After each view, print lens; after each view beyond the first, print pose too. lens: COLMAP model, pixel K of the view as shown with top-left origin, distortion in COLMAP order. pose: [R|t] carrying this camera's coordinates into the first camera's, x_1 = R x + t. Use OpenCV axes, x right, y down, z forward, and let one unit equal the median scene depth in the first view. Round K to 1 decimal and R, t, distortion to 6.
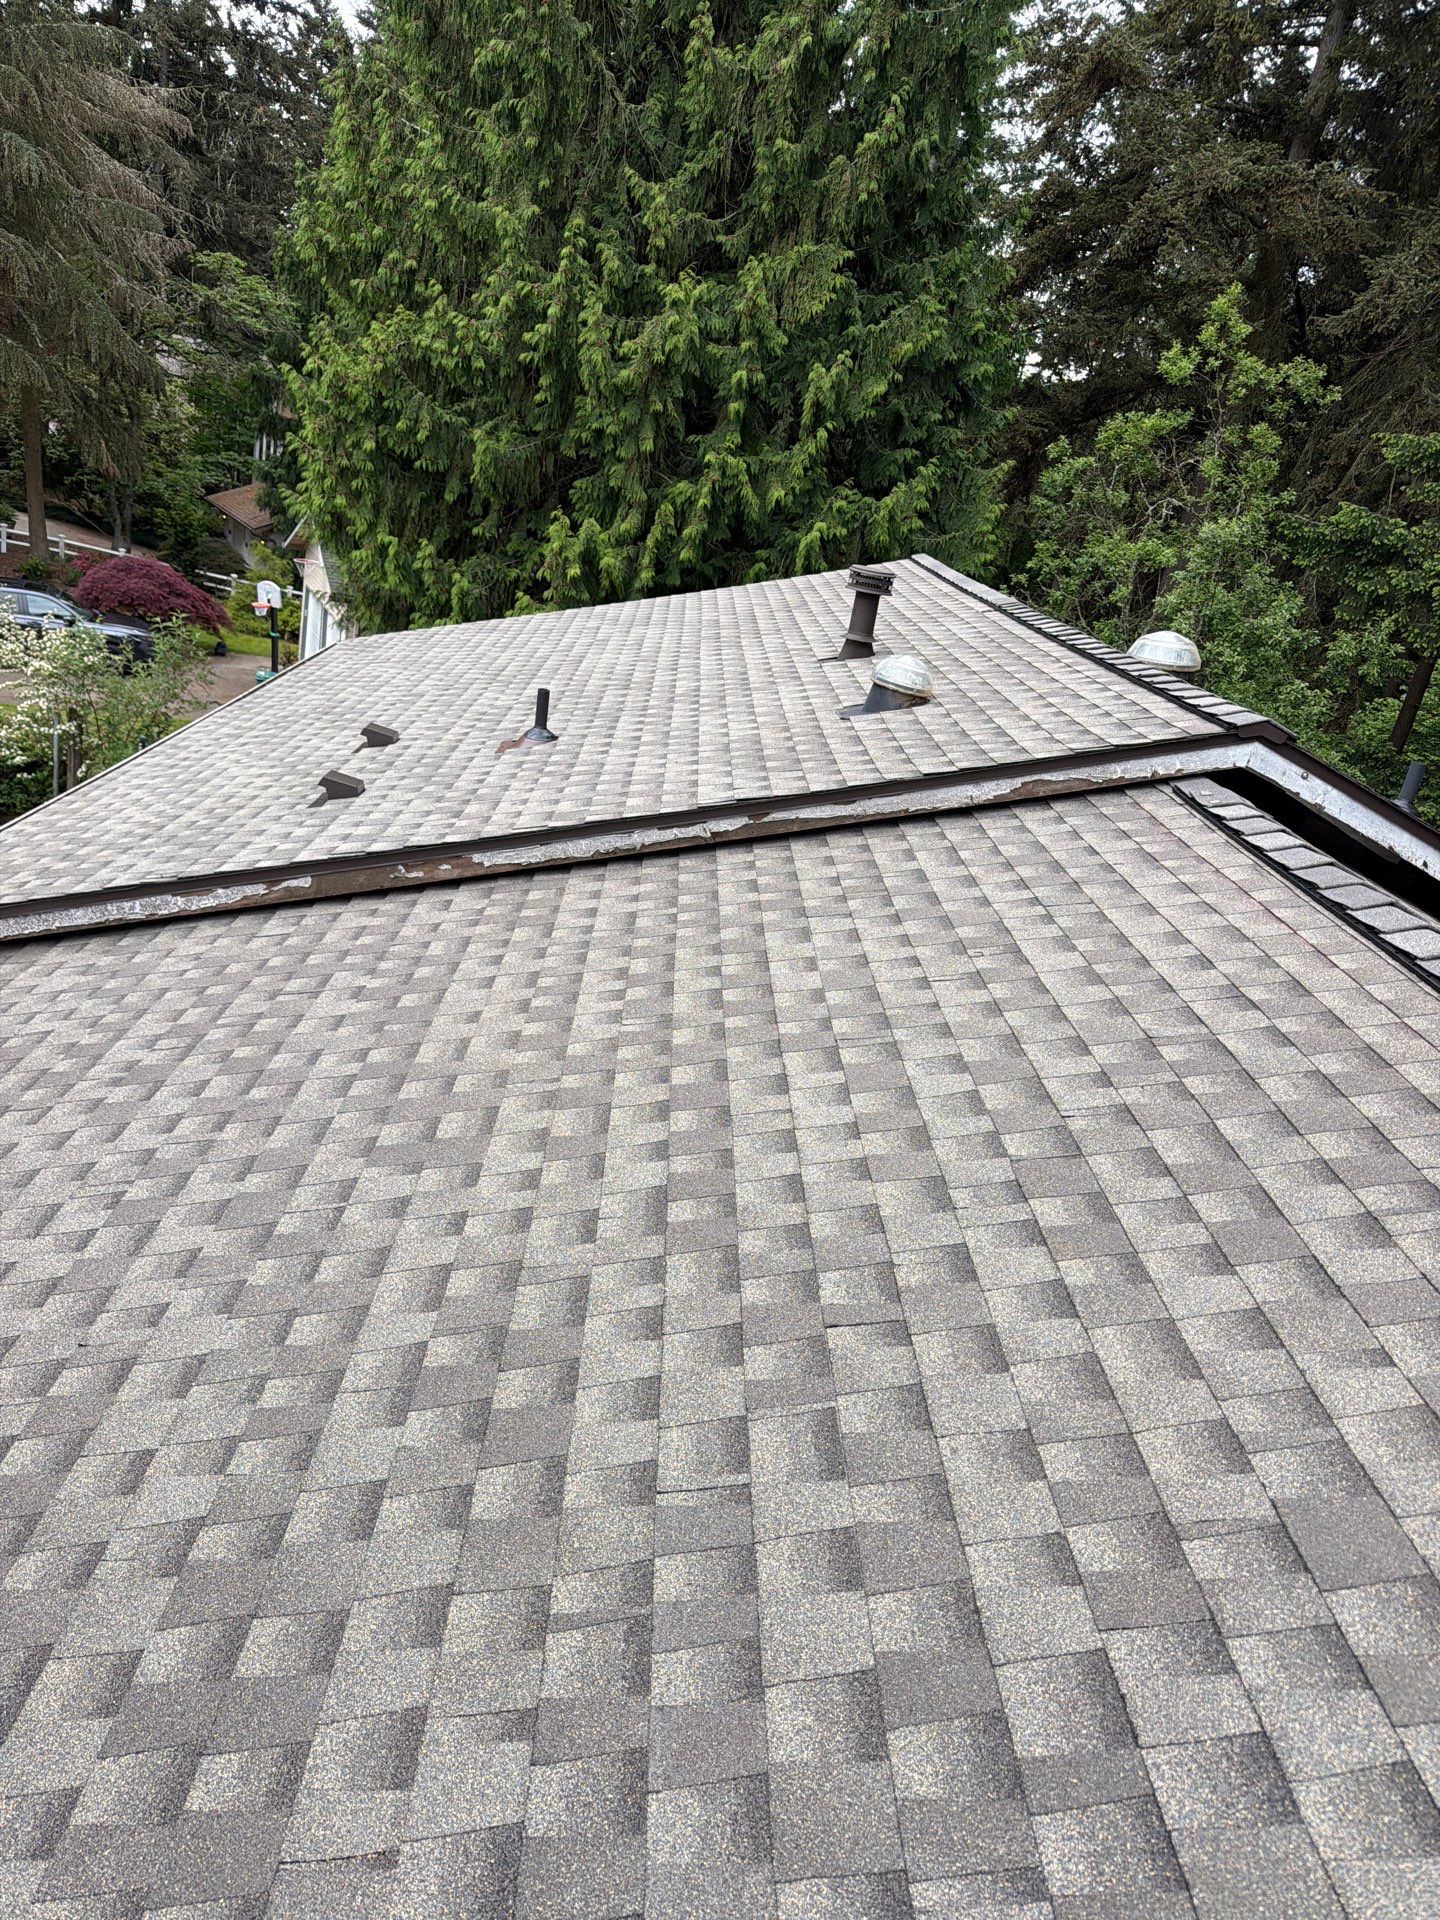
lens RADIAL K [[1350.4, 0, 726.6], [0, 1350.4, 972.6], [0, 0, 1]] dist [0.024610, -0.030090]
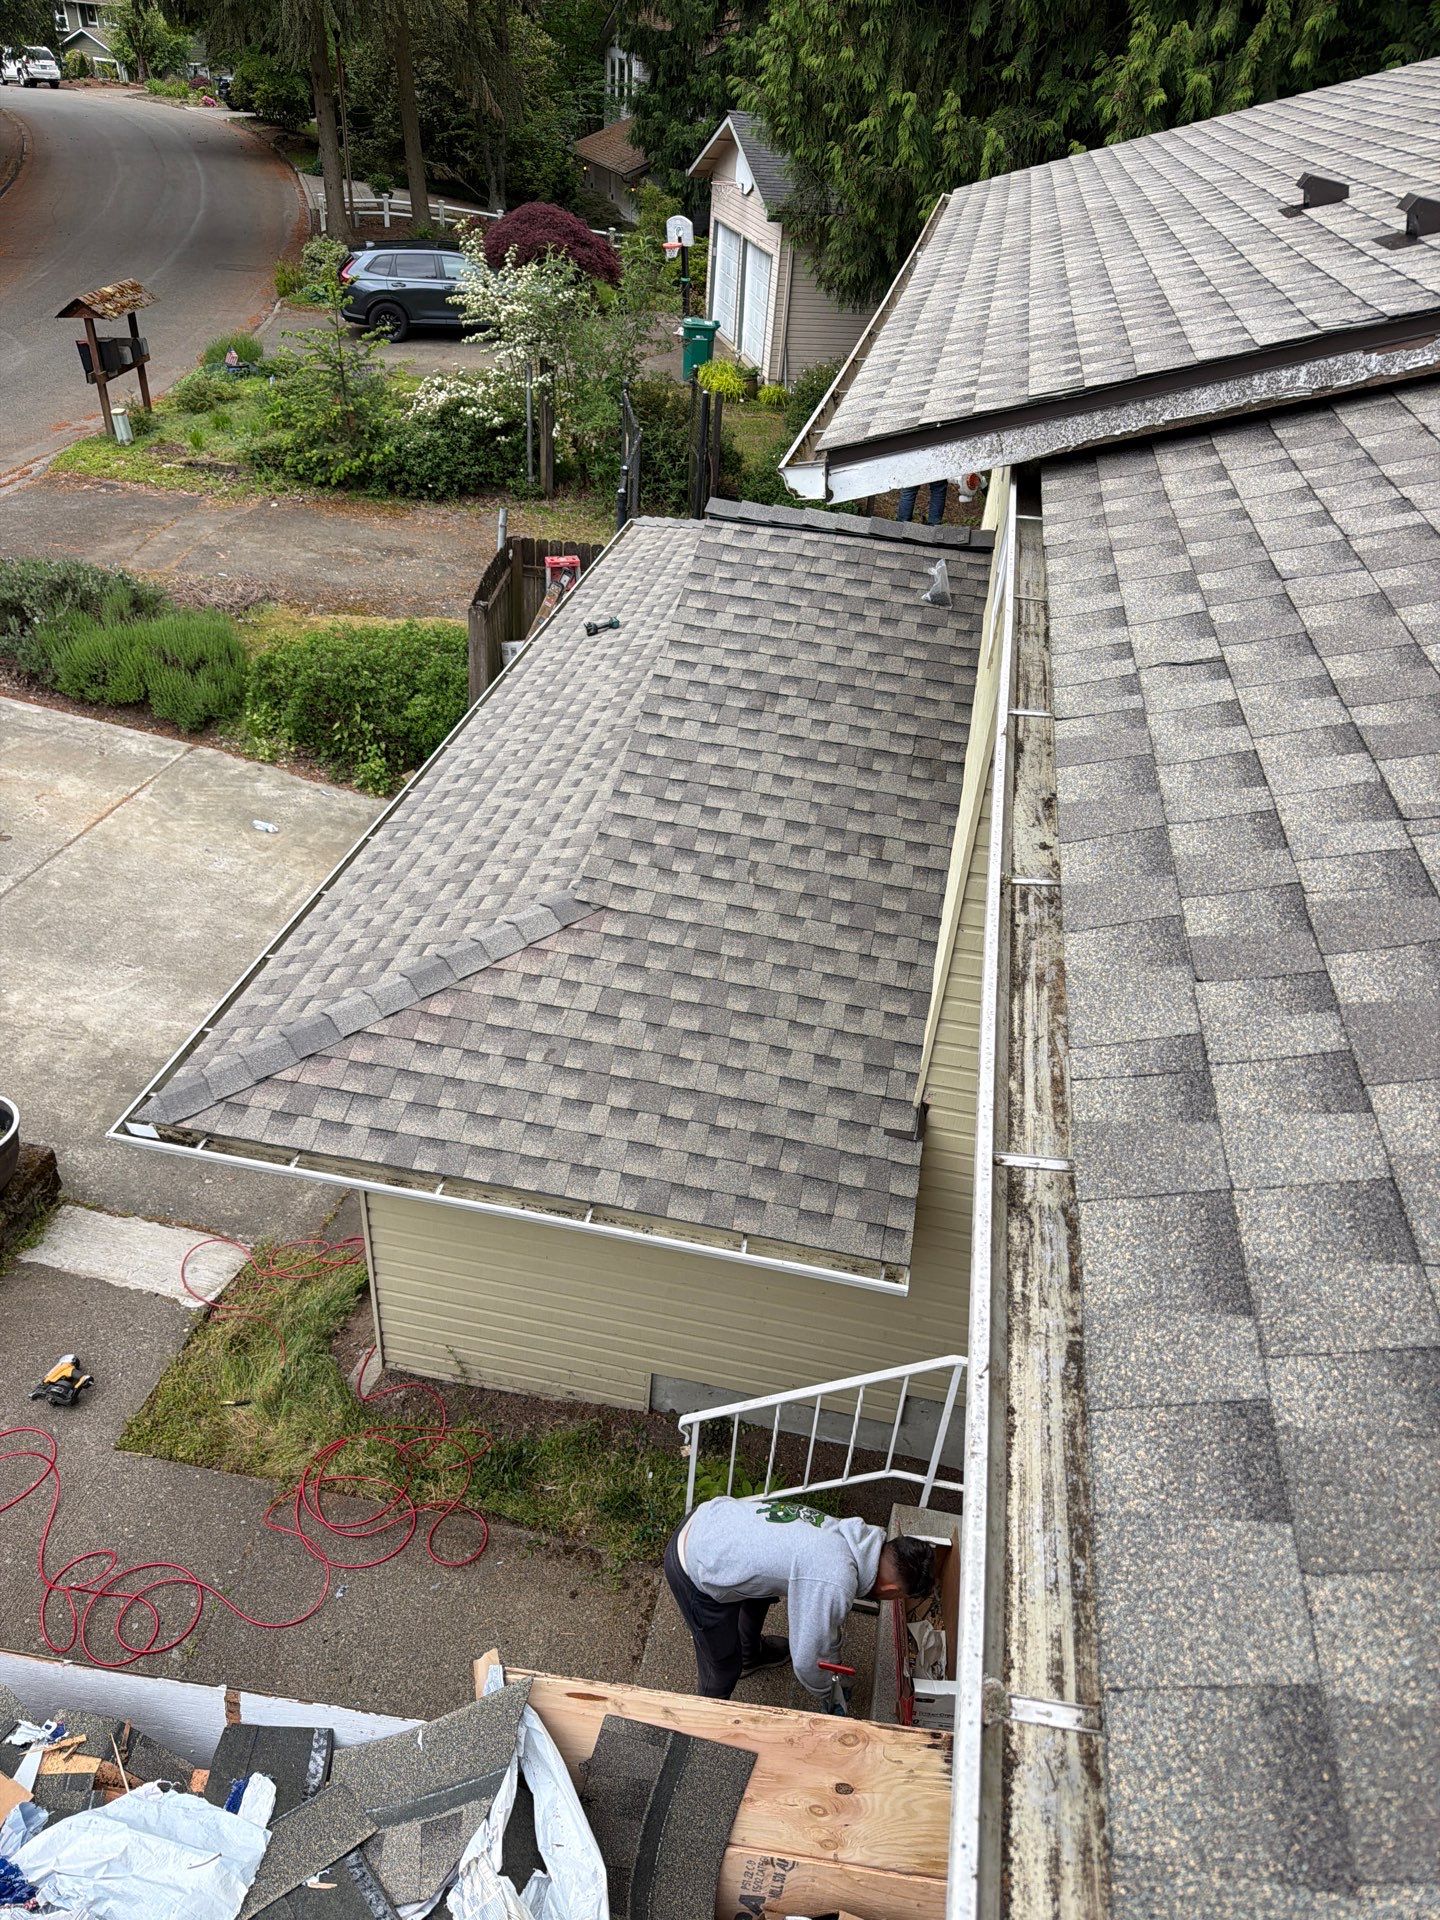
lens RADIAL K [[1350.4, 0, 737.4], [0, 1350.4, 957.8], [0, 0, 1]] dist [0.024610, -0.030090]
pose [[0.974052, 0.006790, -0.226221, -0.167123], [0.040466, 0.978218, 0.203596, 0.024576], [0.222676, -0.207468, 0.952561, 0.079628]]
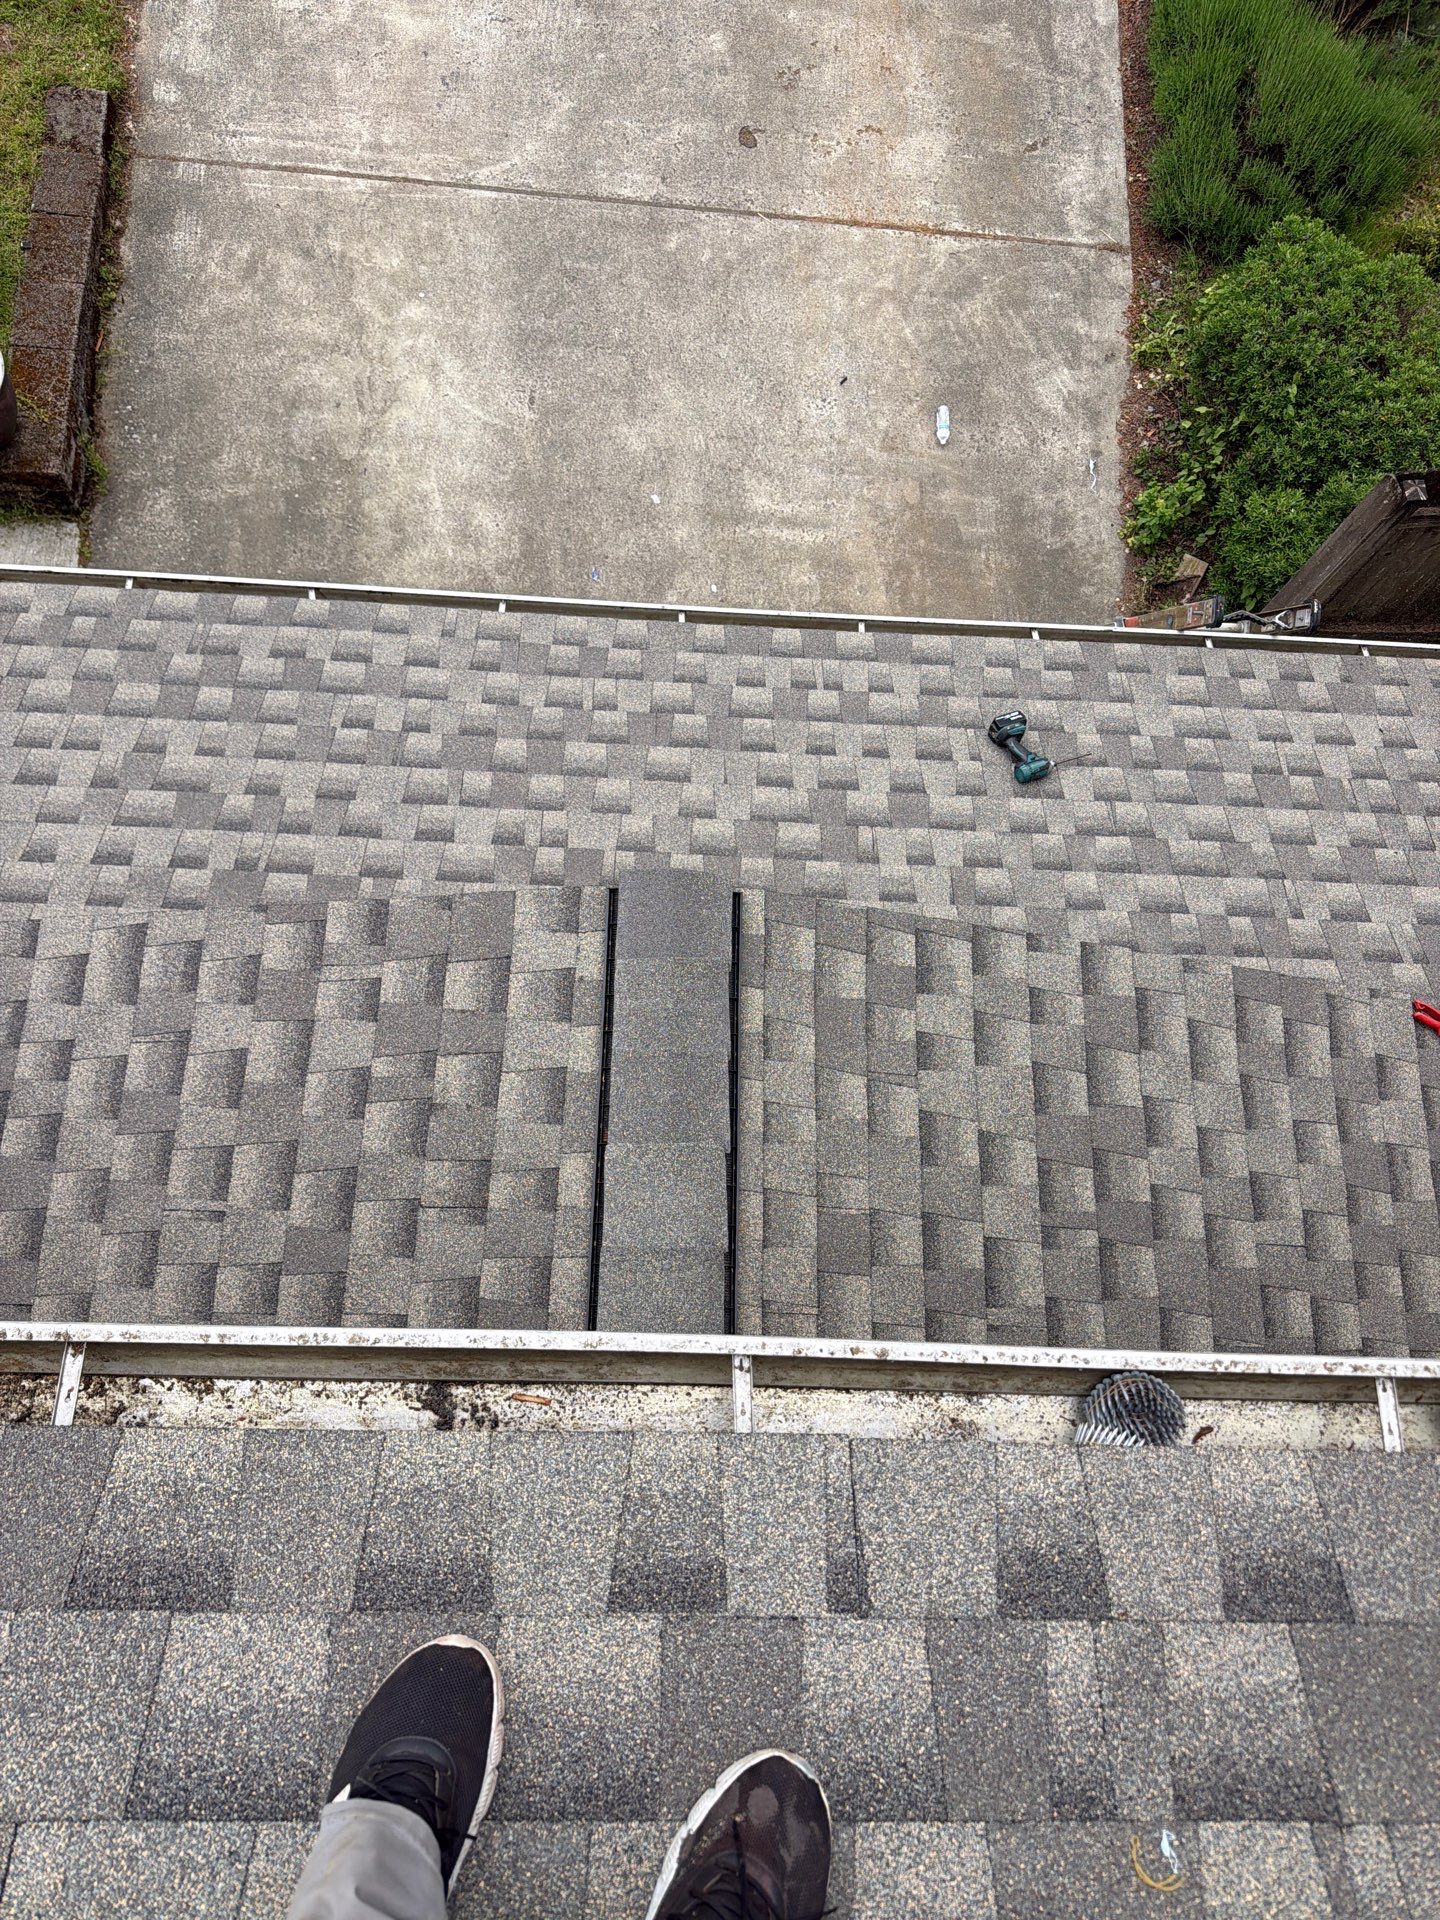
lens RADIAL K [[1350.4, 0, 709.2], [0, 1350.4, 955.6], [0, 0, 1]] dist [0.024610, -0.030090]
pose [[-0.025655, 0.886560, -0.461902, -0.200122], [-0.430504, 0.407216, 0.805507, -0.159491], [0.902224, 0.219516, 0.371220, 0.499228]]
